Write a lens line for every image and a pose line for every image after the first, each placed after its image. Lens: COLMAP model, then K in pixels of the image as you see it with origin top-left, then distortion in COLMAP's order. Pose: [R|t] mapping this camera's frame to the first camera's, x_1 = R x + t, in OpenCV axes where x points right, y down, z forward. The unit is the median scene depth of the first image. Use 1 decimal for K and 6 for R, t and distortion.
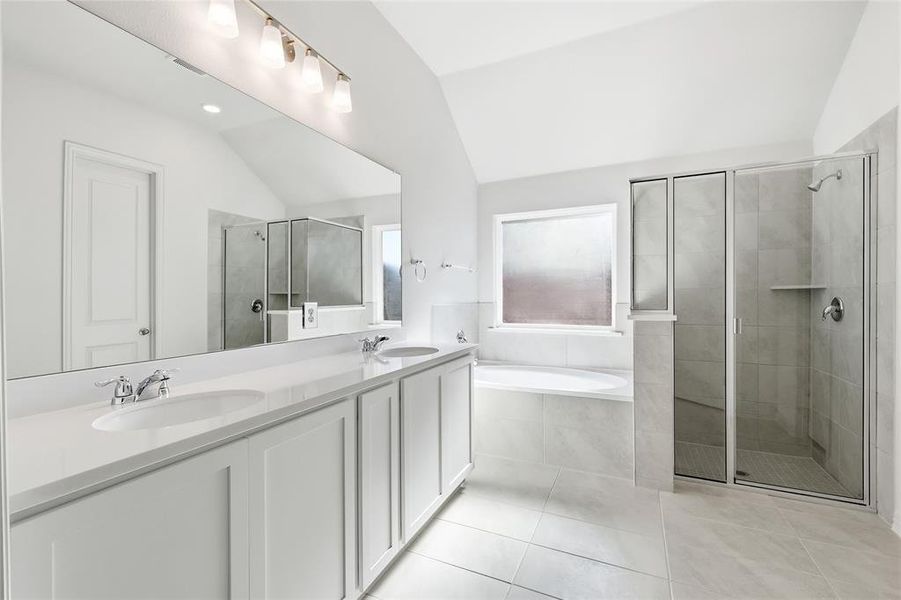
lens RADIAL K [[396.0, 0, 456.2], [0, 396.0, 297.5], [0, 0, 1]] dist [0.011783, -0.001304]
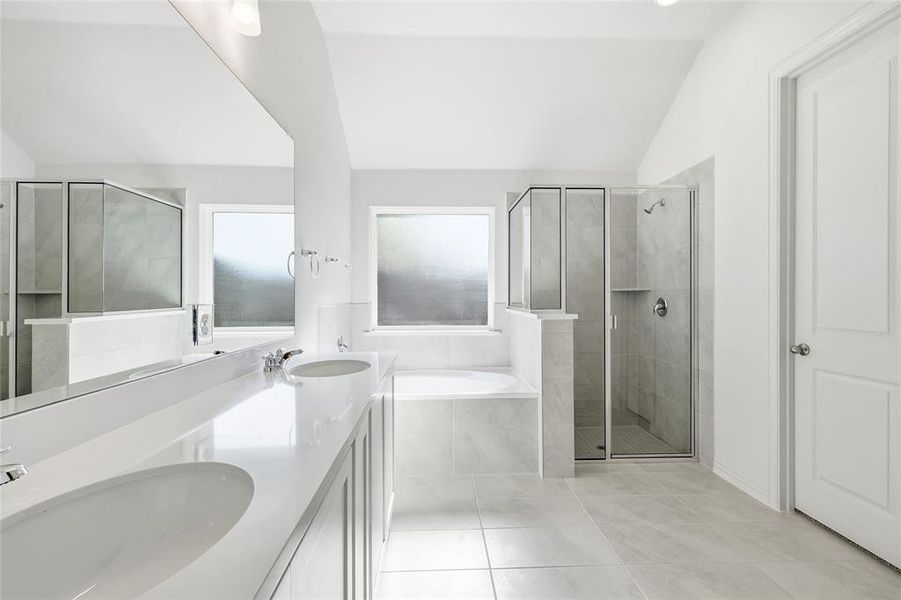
lens RADIAL K [[396.0, 0, 453.2], [0, 396.0, 295.2], [0, 0, 1]] dist [0.011783, -0.001304]
pose [[0.888962, 0.002650, 0.457974, -0.214898], [0.000689, 0.999974, -0.007125, 0.000812], [-0.457981, 0.006649, 0.888937, 0.162938]]
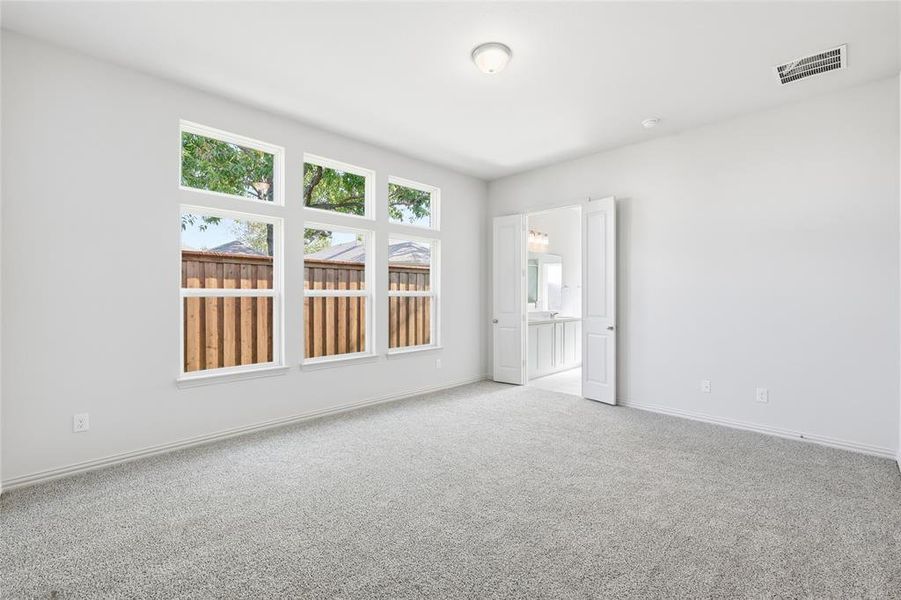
lens RADIAL K [[396.0, 0, 451.4], [0, 396.0, 297.5], [0, 0, 1]] dist [0.011783, -0.001304]
pose [[0.936039, 0.009483, -0.351767, 0.116119], [-0.007798, 0.999950, 0.006205, -0.028386], [0.351809, -0.003065, 0.936067, -1.847881]]
